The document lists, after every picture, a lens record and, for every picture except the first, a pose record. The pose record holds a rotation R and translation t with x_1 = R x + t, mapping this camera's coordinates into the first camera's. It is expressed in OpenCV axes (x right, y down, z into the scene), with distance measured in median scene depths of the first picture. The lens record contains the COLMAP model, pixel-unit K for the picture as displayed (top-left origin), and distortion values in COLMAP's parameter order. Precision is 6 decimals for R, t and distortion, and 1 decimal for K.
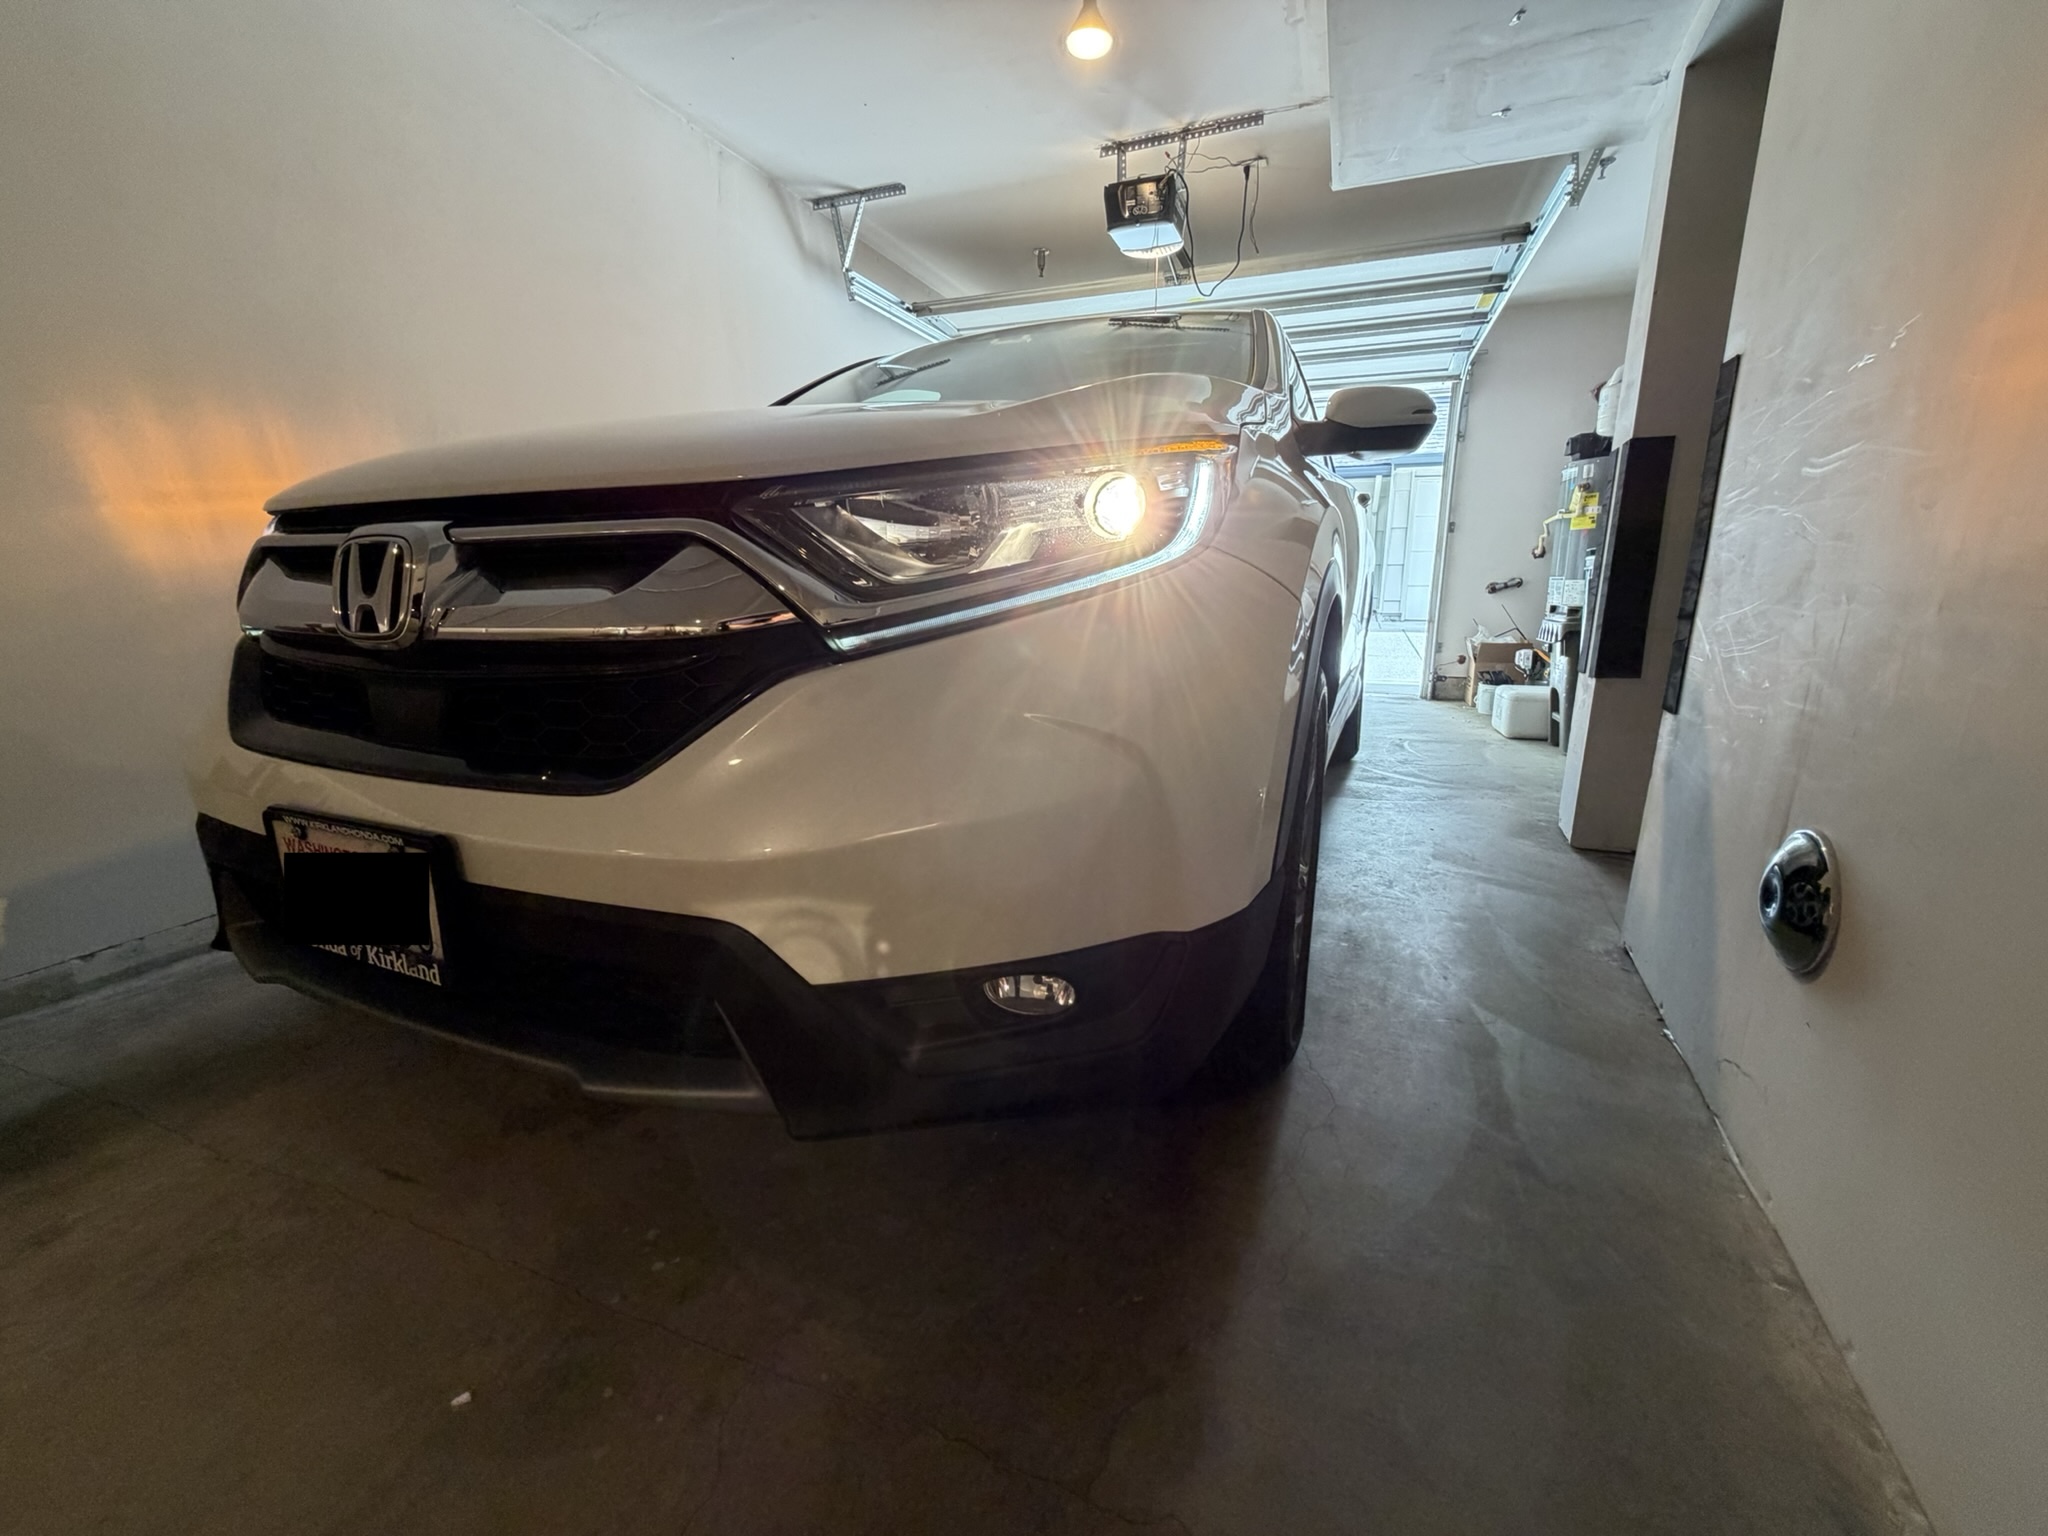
lens RADIAL K [[798.5, 0, 1037.3], [0, 798.5, 772.0], [0, 0, 1]] dist [0.000715, 0.000100]
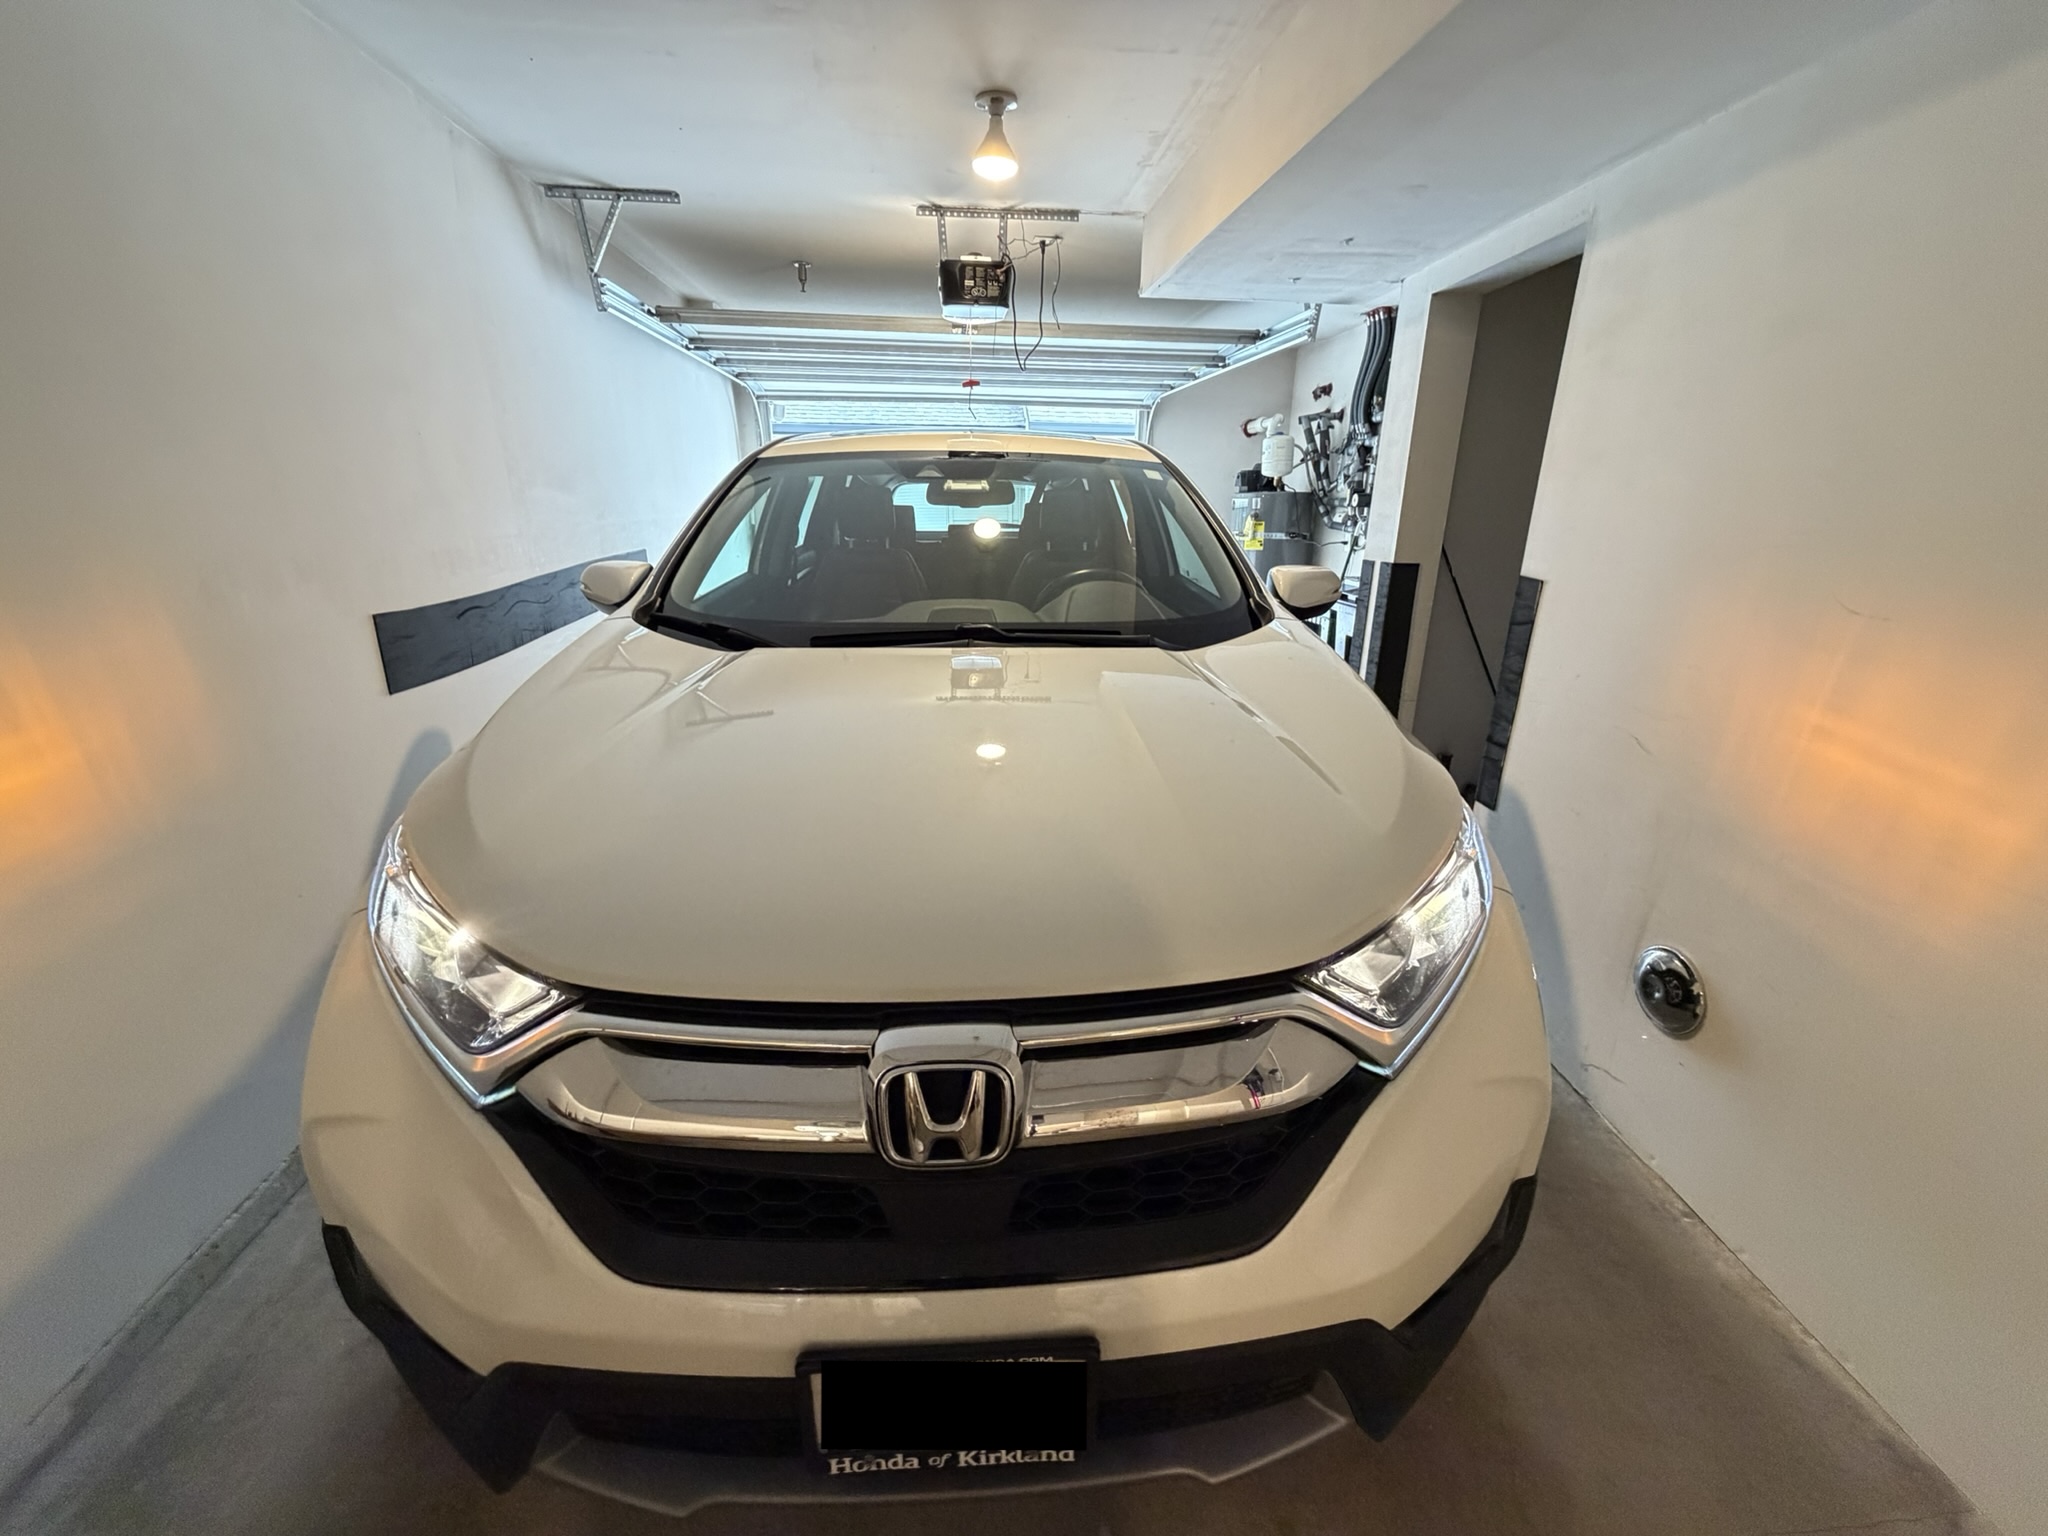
lens RADIAL K [[798.5, 0, 1028.2], [0, 798.5, 768.6], [0, 0, 1]] dist [0.000715, 0.000100]
pose [[0.894066, -0.129881, 0.428692, -0.307218], [0.091238, 0.989781, 0.109590, -0.205032], [-0.438544, -0.058868, 0.896779, 0.036687]]
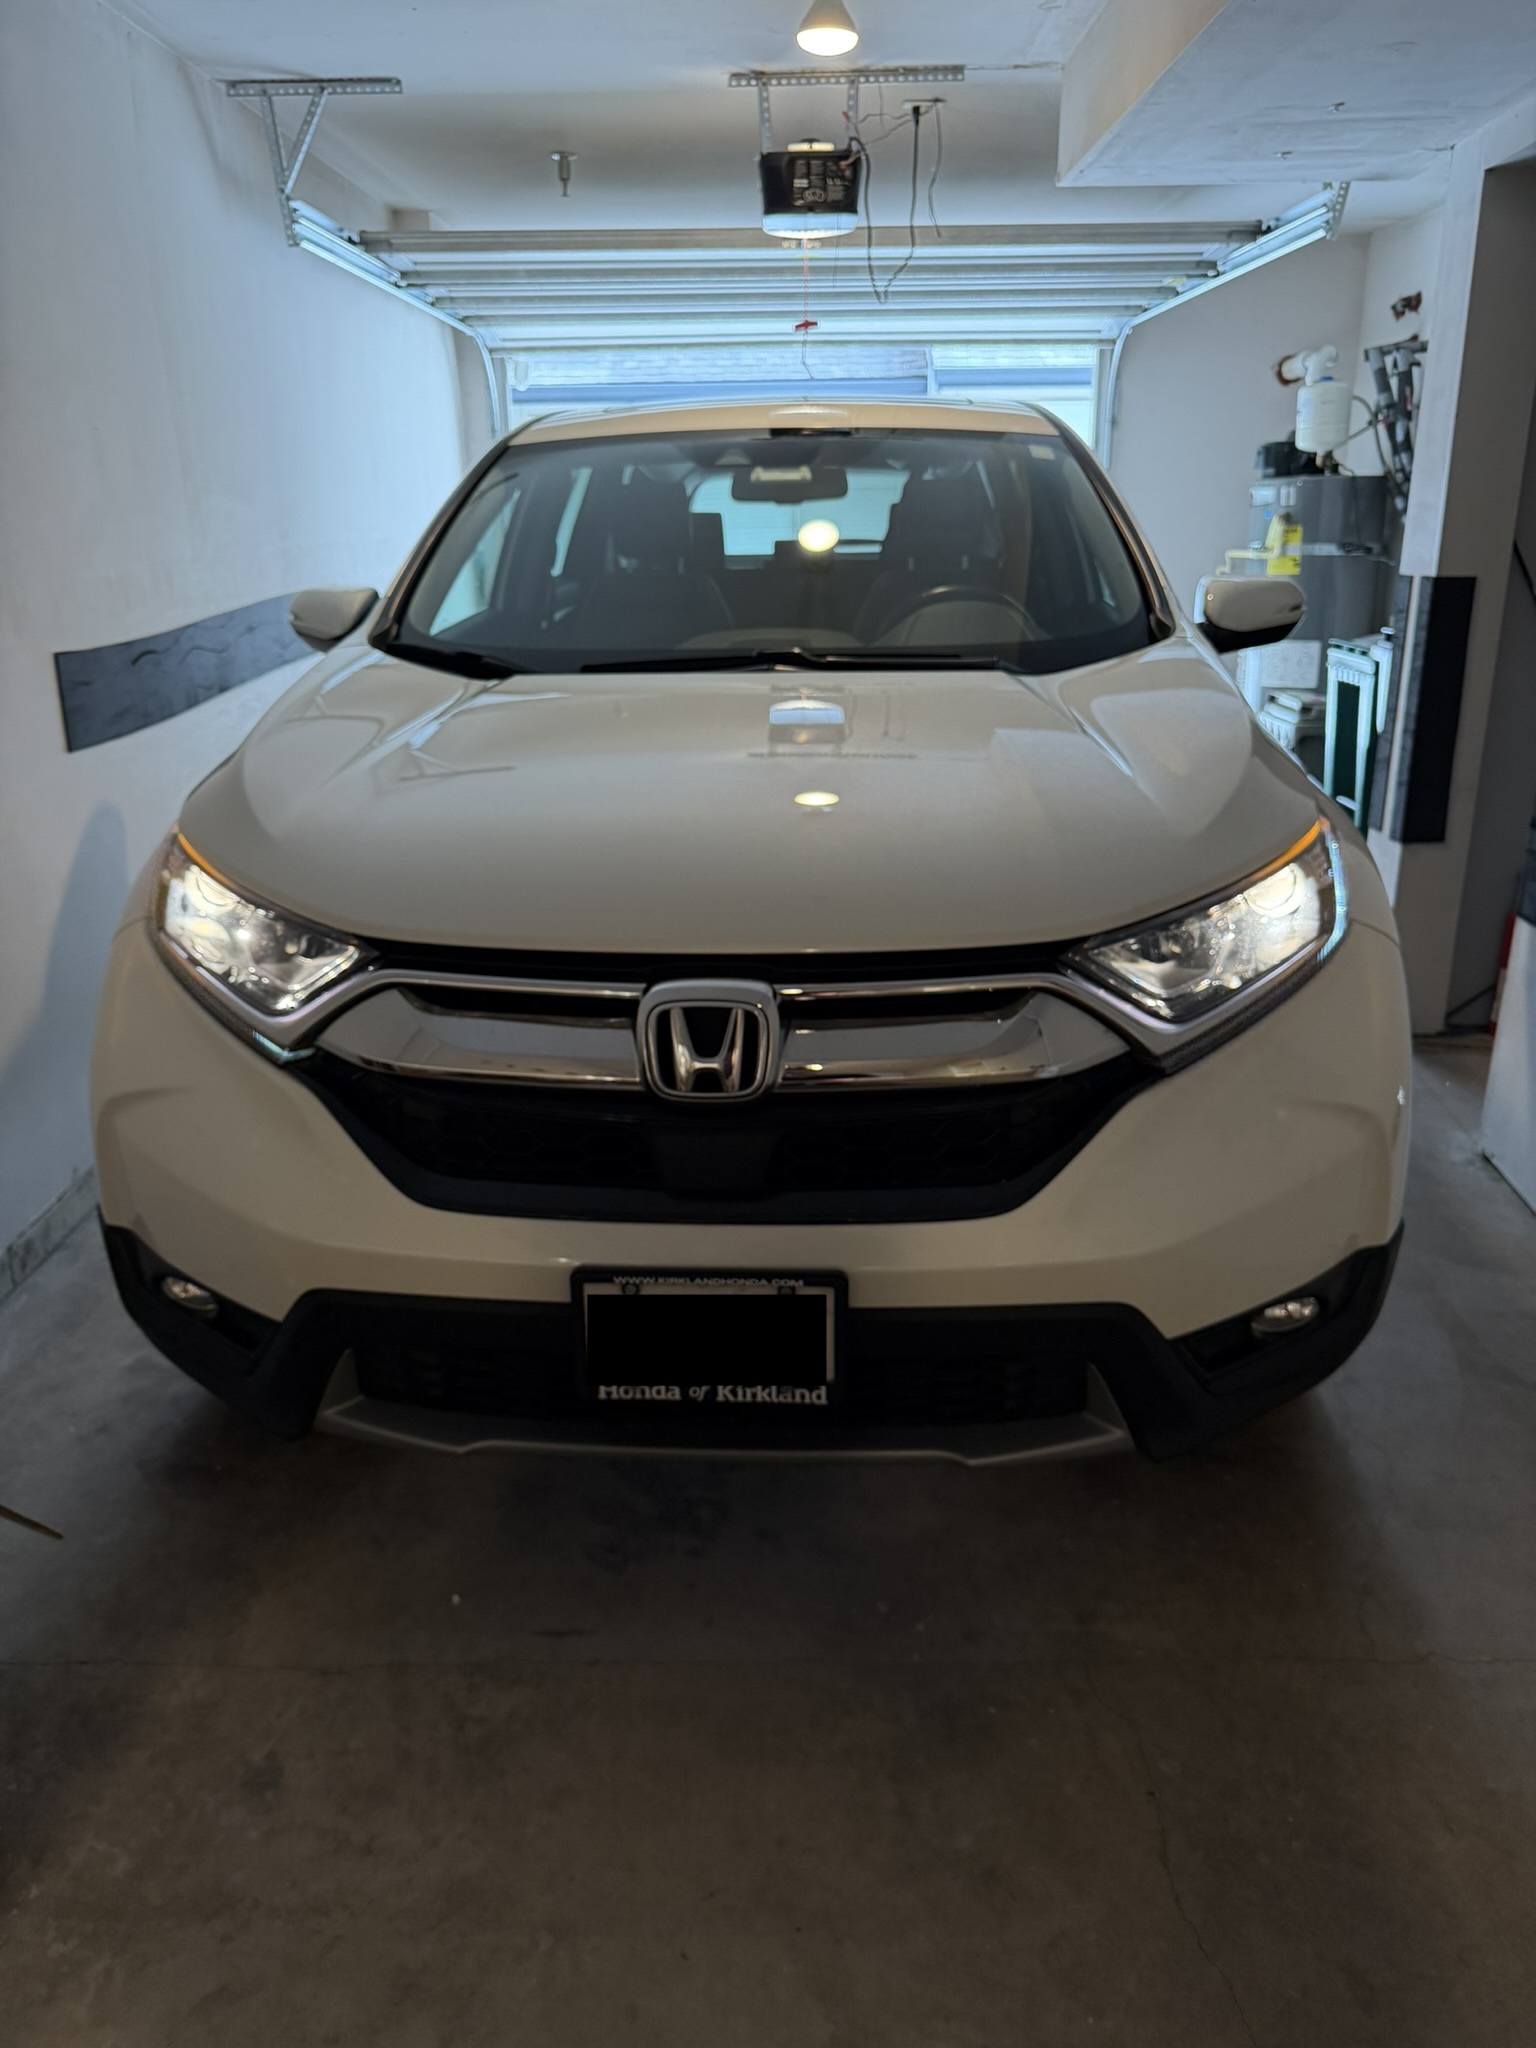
lens RADIAL K [[1432.8, 0, 766.9], [0, 1432.8, 1019.3], [0, 0, 1]] dist [0.034270, -0.044874]
pose [[0.940587, -0.120690, 0.317381, -0.376220], [0.088575, 0.989548, 0.113795, -0.132760], [-0.327798, -0.078922, 0.941446, -0.215276]]
